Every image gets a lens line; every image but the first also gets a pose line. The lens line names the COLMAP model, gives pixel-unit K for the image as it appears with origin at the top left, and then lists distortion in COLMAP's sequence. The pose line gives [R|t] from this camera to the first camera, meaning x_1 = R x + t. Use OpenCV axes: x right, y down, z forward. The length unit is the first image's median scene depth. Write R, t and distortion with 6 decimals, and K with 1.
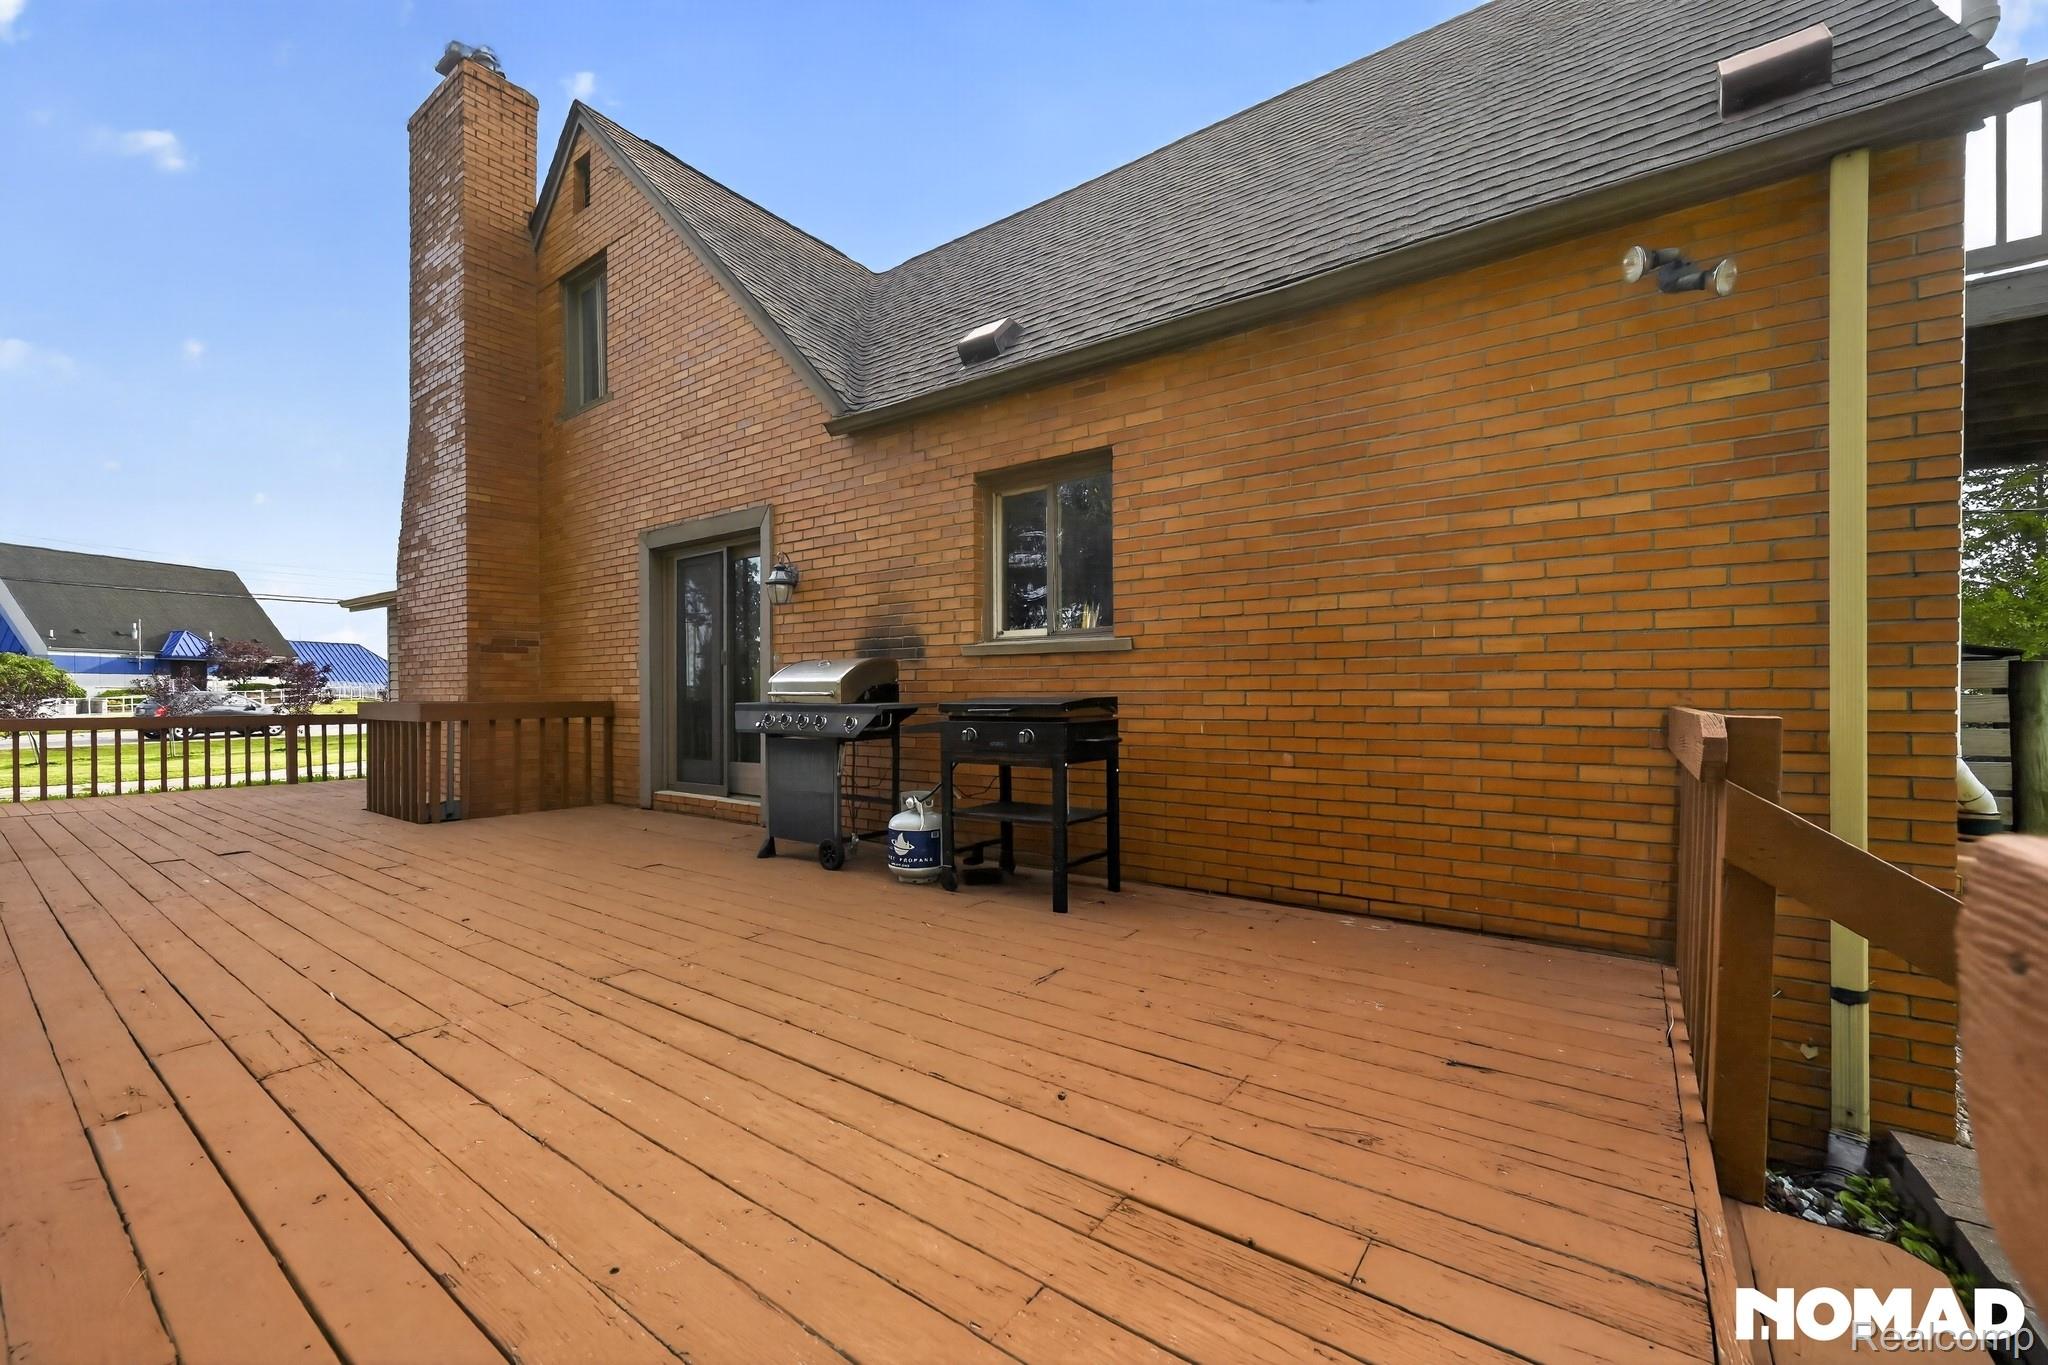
lens RADIAL K [[813.5, 0, 1023.7], [0, 813.5, 693.1], [0, 0, 1]] dist [-0.000200, -0.000024]
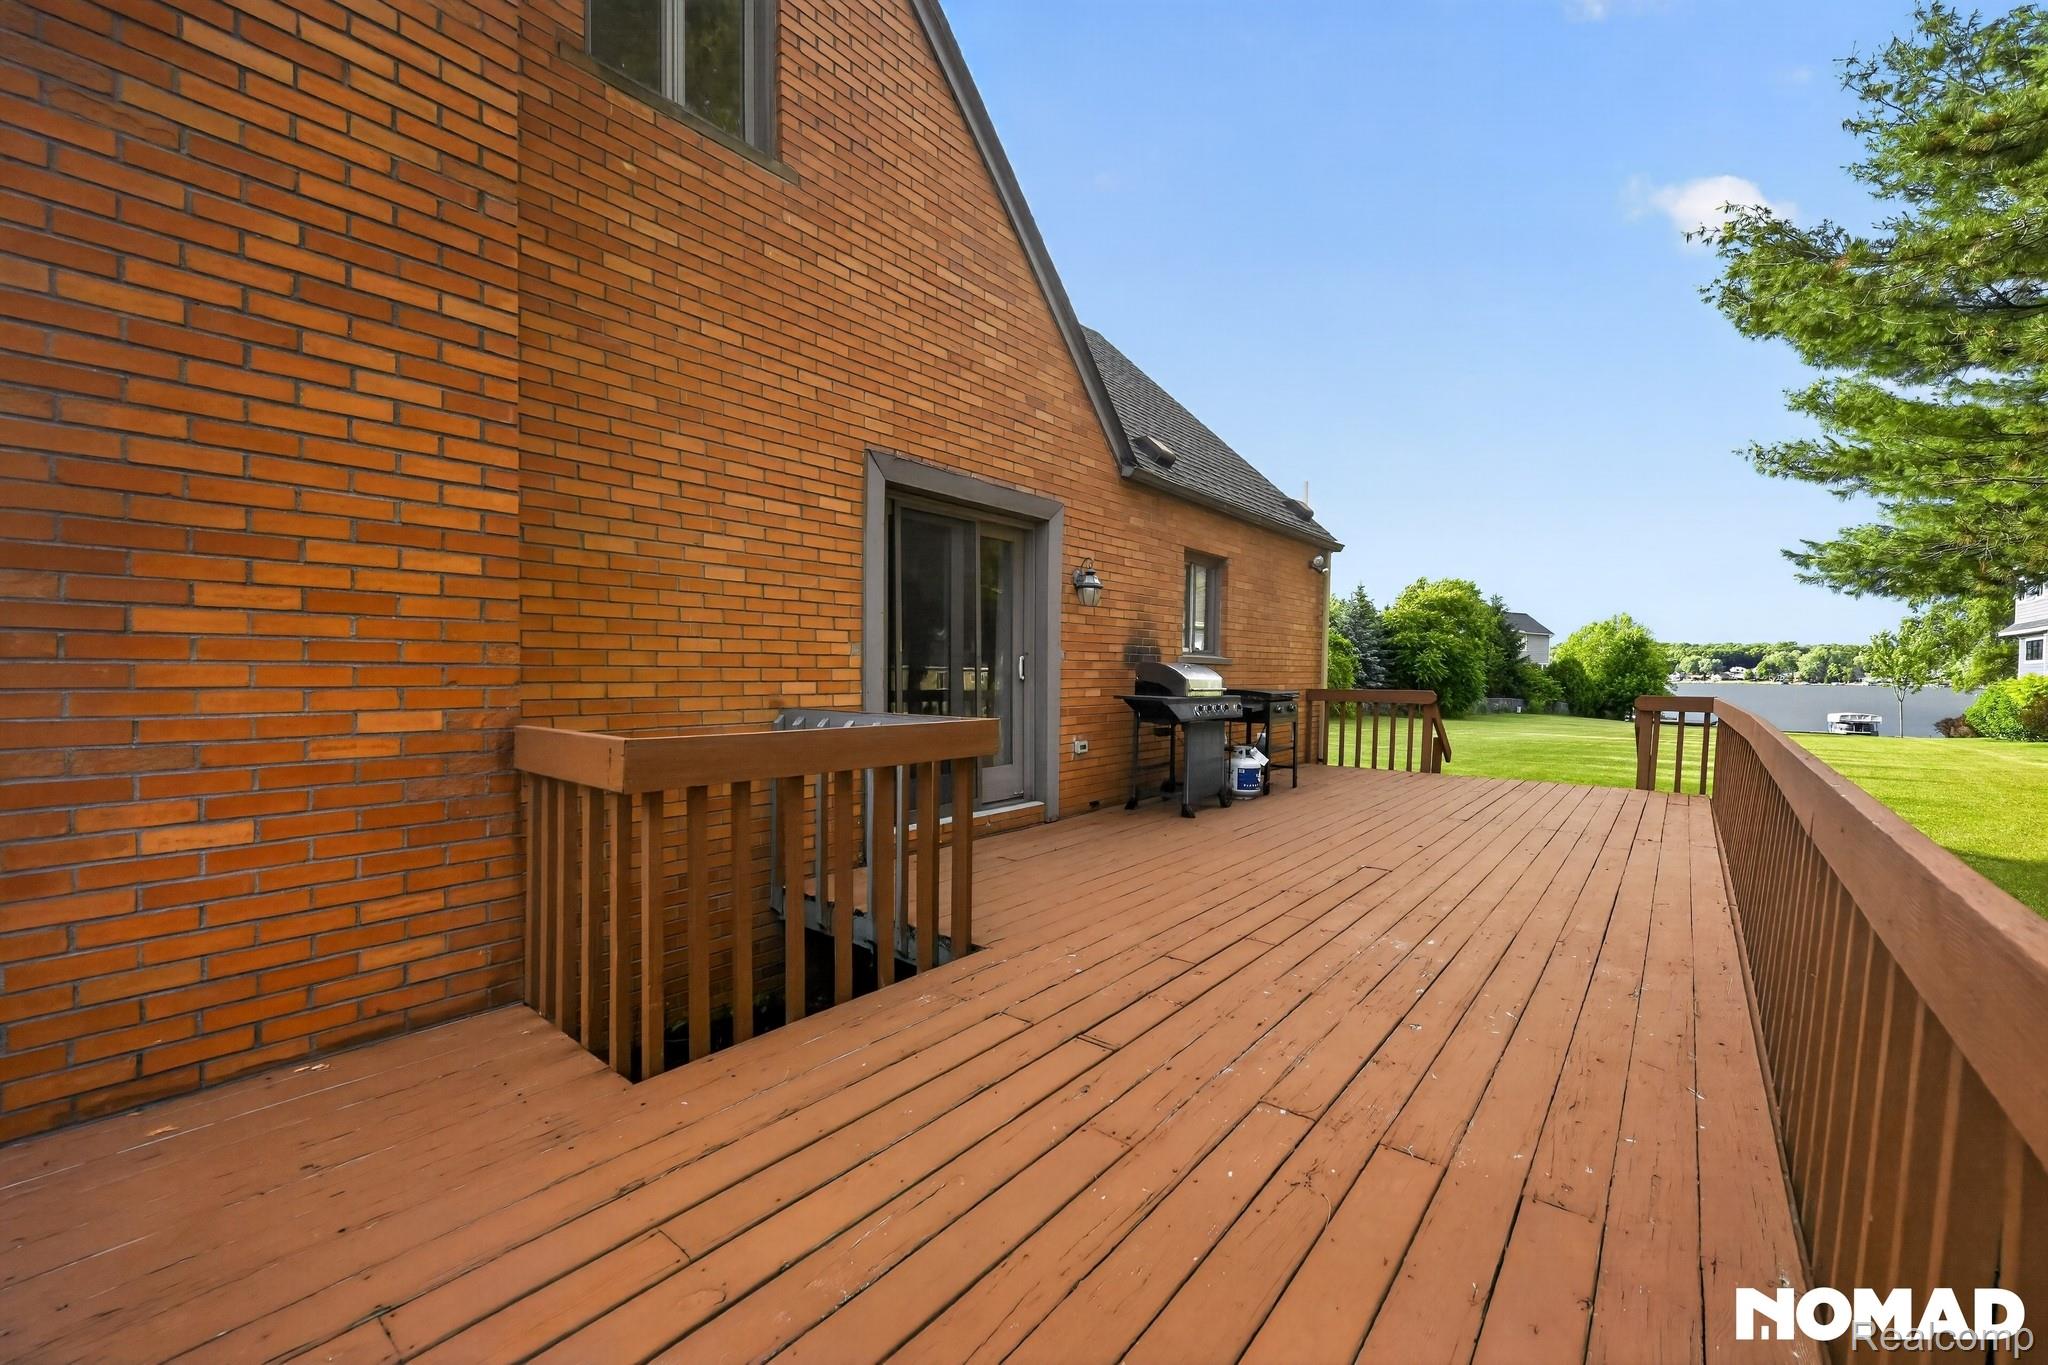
lens RADIAL K [[813.5, 0, 1024.1], [0, 813.5, 679.4], [0, 0, 1]] dist [-0.000200, -0.000024]
pose [[0.042940, -0.008946, 0.999038, -1.297946], [-0.007036, 0.999932, 0.009256, -0.020741], [-0.999053, -0.007426, 0.042874, 0.978811]]
